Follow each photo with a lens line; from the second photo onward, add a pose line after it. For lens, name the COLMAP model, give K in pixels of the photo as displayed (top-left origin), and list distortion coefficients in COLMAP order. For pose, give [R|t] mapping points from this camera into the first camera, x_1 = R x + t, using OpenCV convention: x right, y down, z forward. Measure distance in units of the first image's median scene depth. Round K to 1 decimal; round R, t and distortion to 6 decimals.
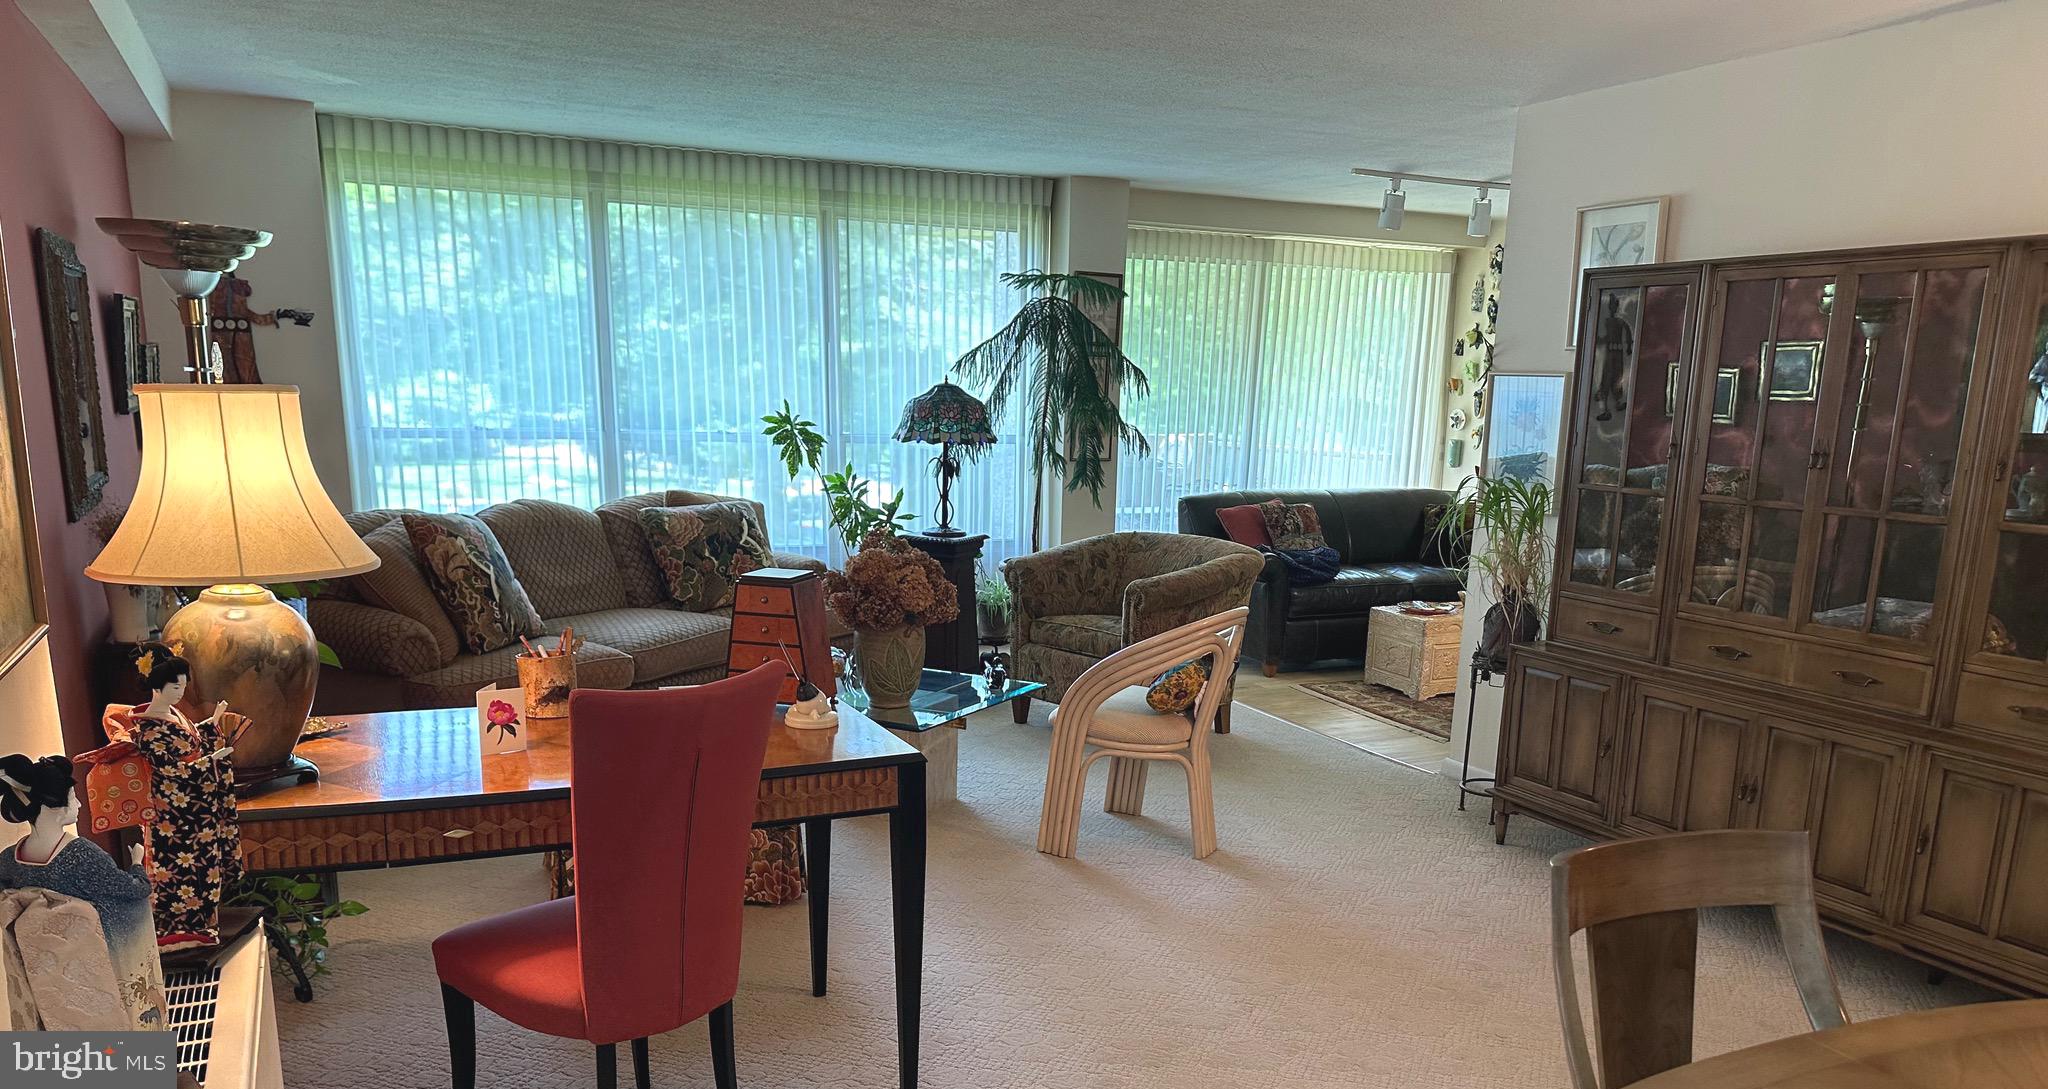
lens RADIAL K [[1427.4, 0, 1016.7], [0, 1427.4, 738.4], [0, 0, 1]] dist [0.078870, -0.089115]
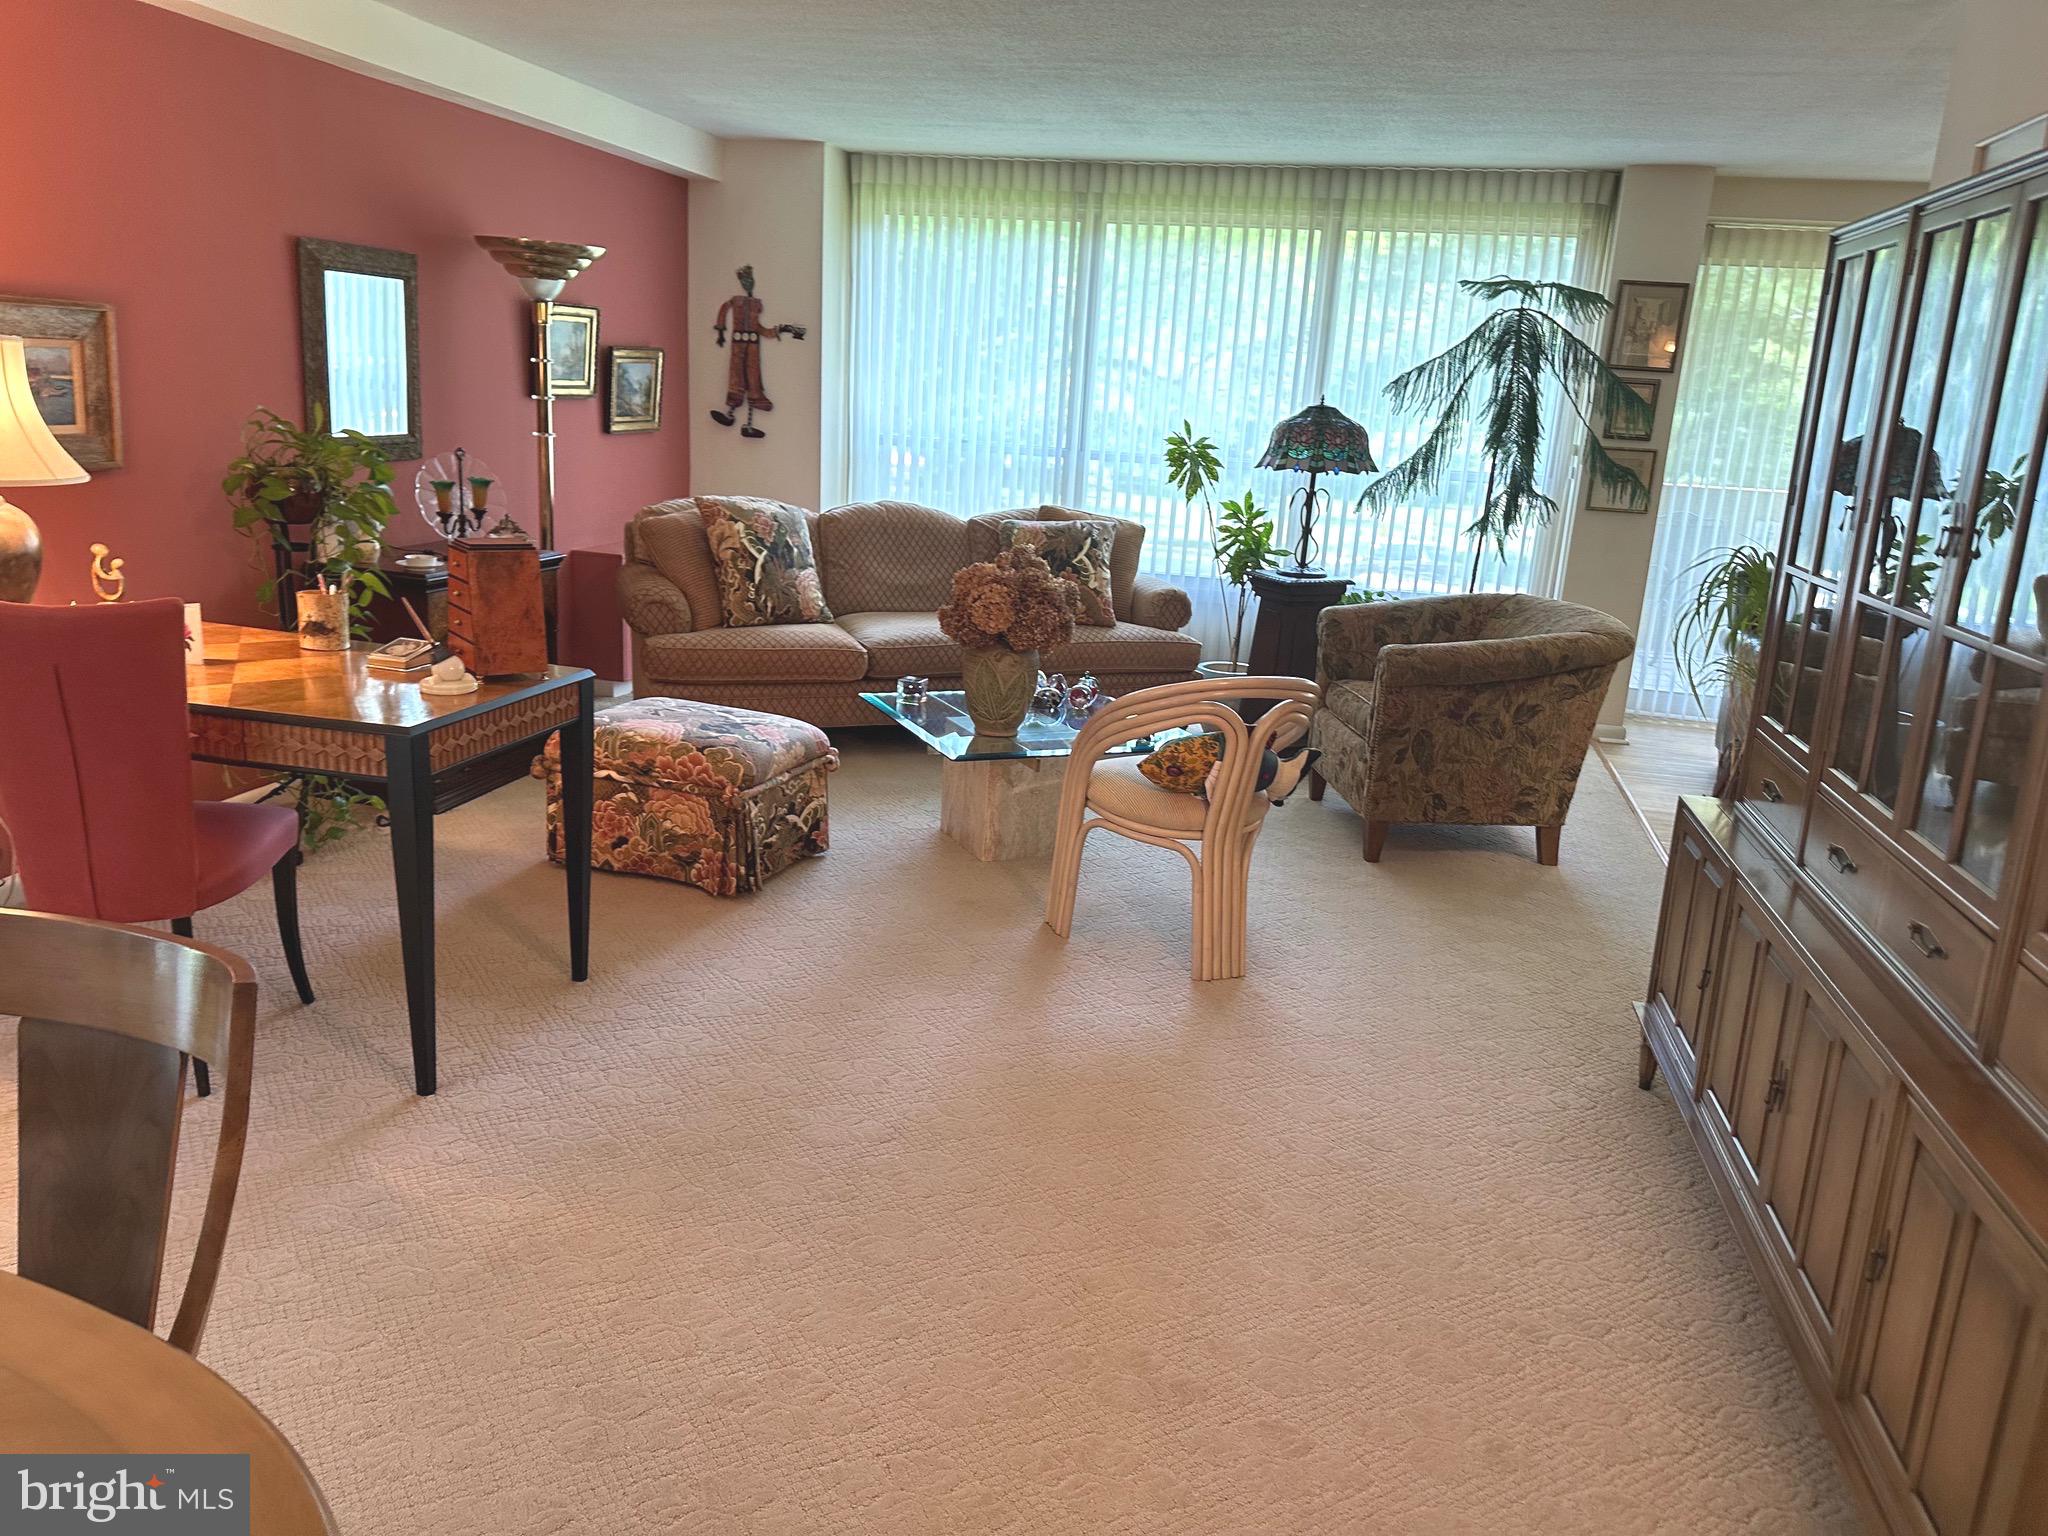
lens RADIAL K [[1447.0, 0, 1036.9], [0, 1447.0, 746.5], [0, 0, 1]] dist [0.156019, -0.225151]
pose [[0.800346, 0.168664, -0.575324, 0.377785], [-0.184421, 0.982345, 0.031435, -0.037435], [0.570469, 0.080943, 0.817321, 0.178033]]
